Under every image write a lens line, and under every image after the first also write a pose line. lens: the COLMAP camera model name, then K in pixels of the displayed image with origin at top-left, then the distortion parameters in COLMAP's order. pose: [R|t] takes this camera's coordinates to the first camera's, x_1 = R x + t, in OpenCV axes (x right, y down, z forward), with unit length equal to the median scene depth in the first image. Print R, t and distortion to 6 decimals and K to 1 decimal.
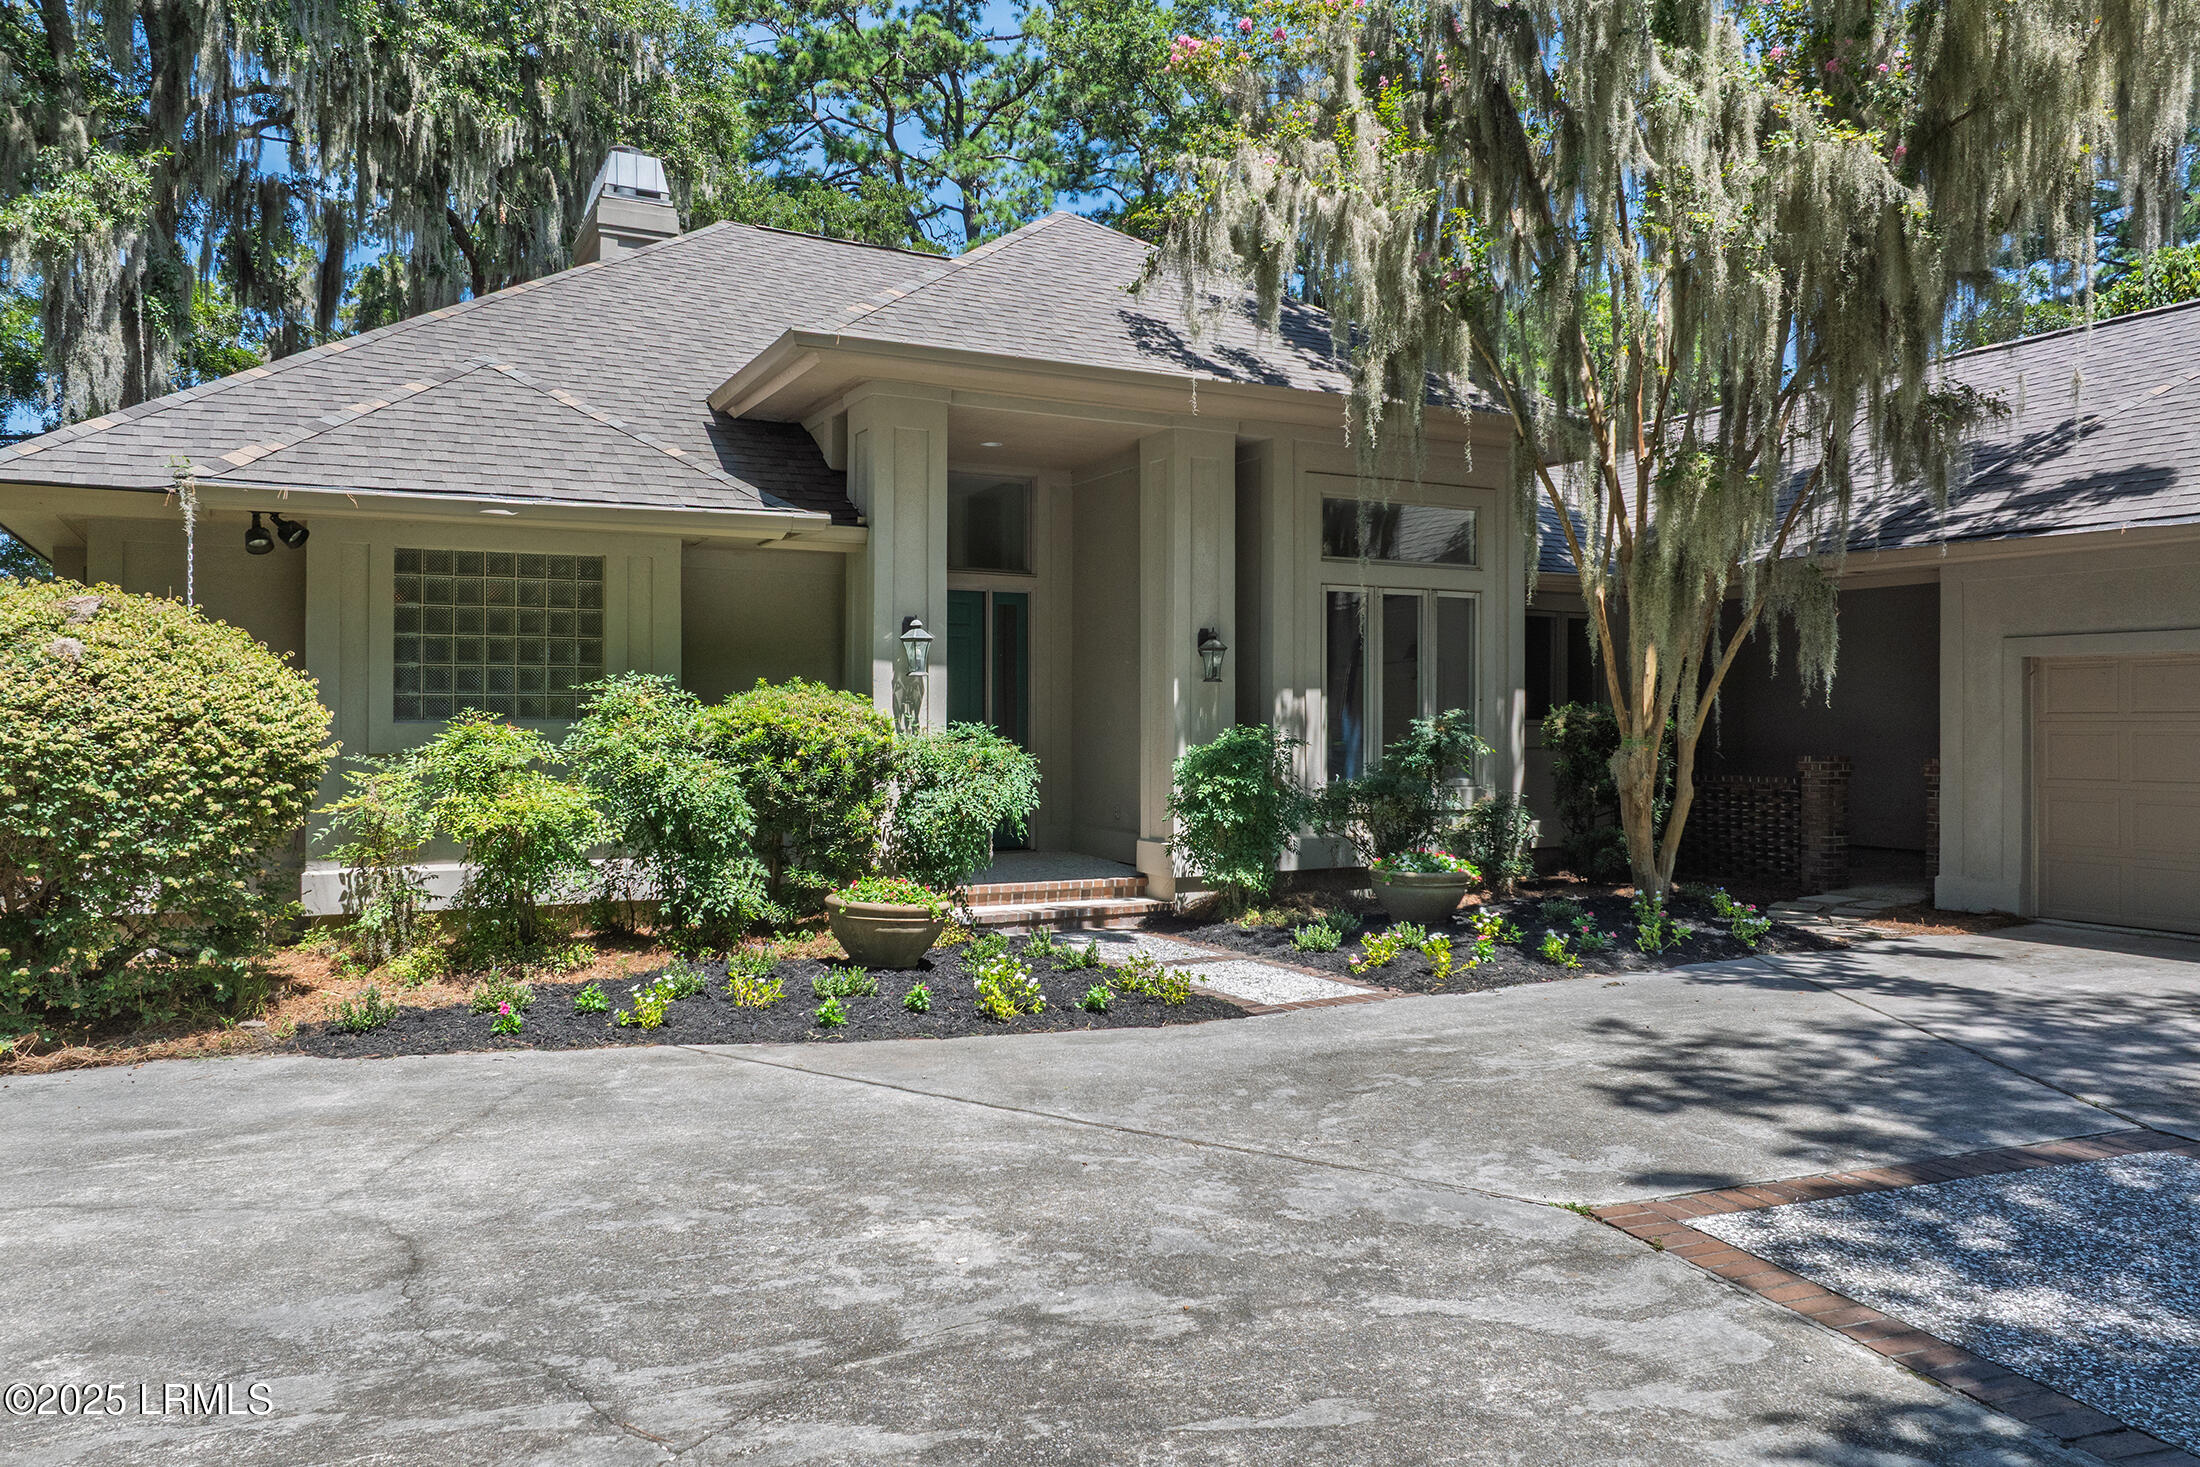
lens RADIAL K [[1559.0, 0, 1100.0], [0, 1559.0, 733.5], [0, 0, 1]] dist [-0.058727, 0.027735]
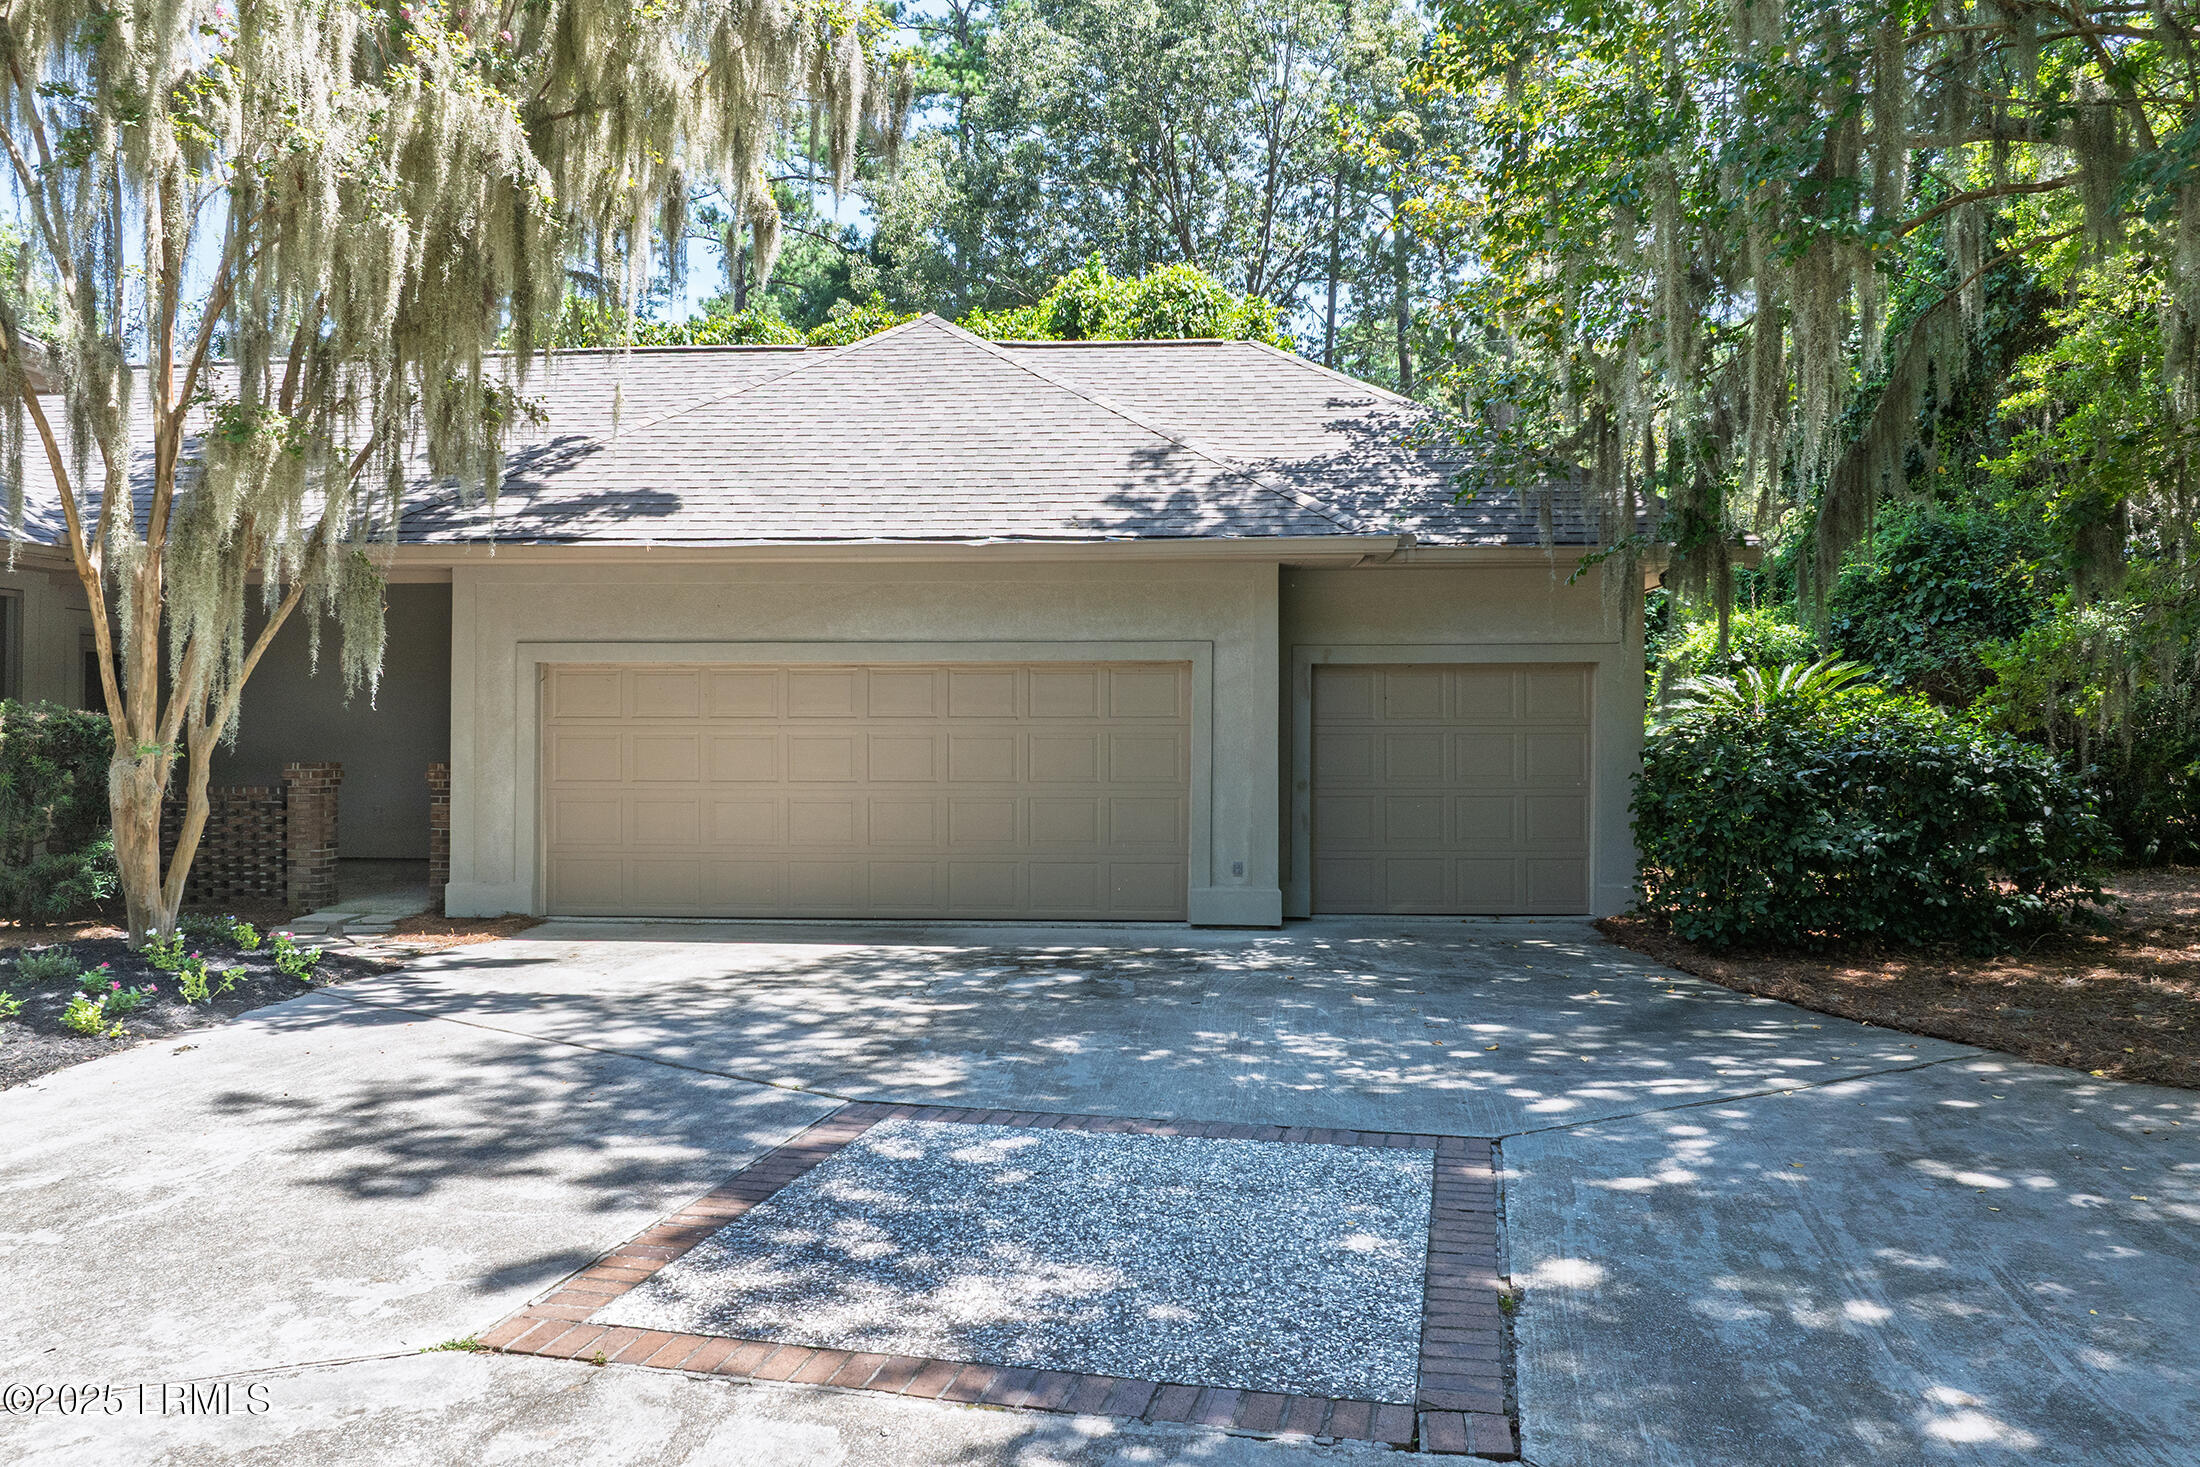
lens RADIAL K [[1559.0, 0, 1100.0], [0, 1559.0, 733.5], [0, 0, 1]] dist [-0.058727, 0.027735]
pose [[0.518974, -0.001188, 0.854789, -0.143383], [0.004399, 0.999990, -0.001281, 0.000789], [-0.854779, 0.004425, 0.518974, 0.249039]]
